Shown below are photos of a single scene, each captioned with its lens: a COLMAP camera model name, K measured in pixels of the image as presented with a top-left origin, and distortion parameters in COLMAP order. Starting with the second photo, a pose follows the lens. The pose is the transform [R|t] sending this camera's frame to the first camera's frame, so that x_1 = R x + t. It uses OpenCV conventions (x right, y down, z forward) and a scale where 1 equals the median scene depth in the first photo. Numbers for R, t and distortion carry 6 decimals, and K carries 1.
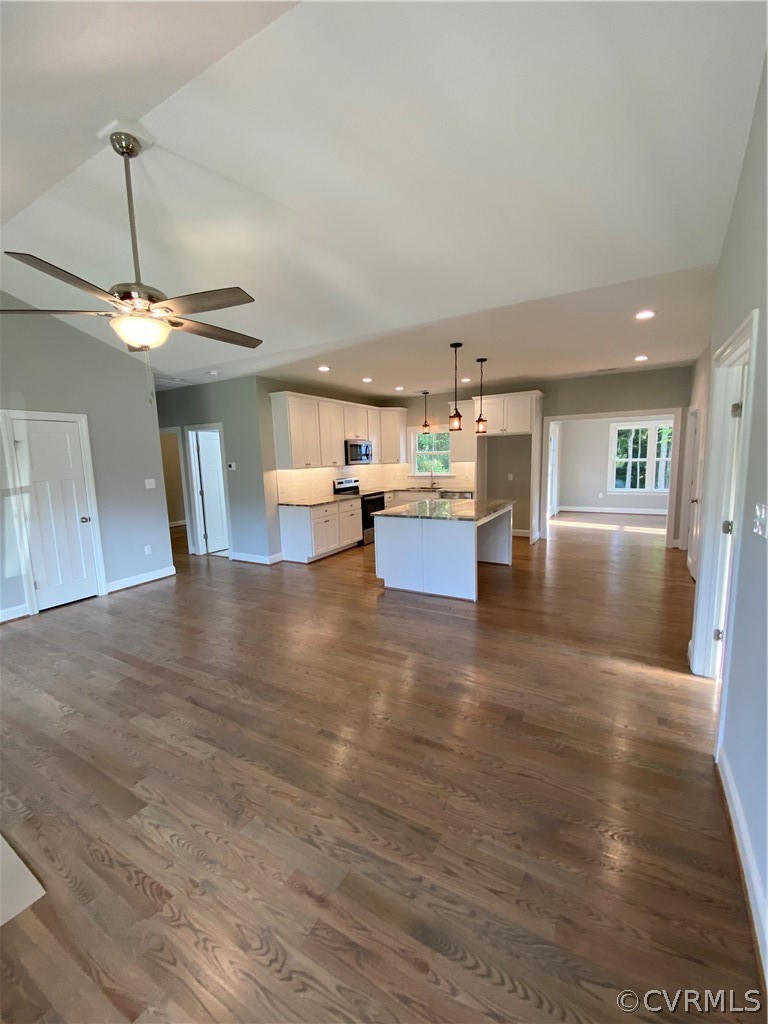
lens RADIAL K [[425.2, 0, 384.0], [0, 425.2, 512.0], [0, 0, 1]] dist [-0.000088, -0.000096]
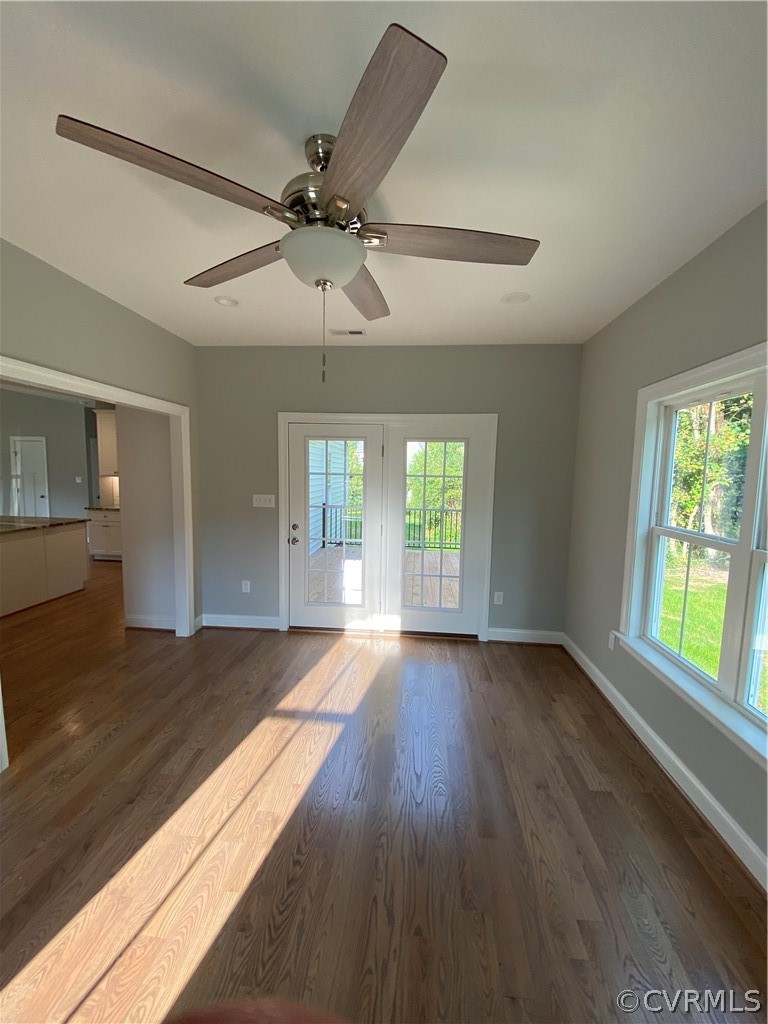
lens RADIAL K [[425.2, 0, 384.0], [0, 425.2, 512.0], [0, 0, 1]] dist [-0.000088, -0.000096]
pose [[0.425511, 0.130223, -0.895535, 0.507062], [-0.160322, 0.984787, 0.067024, -0.090189], [0.890638, 0.115054, 0.439915, 0.511888]]
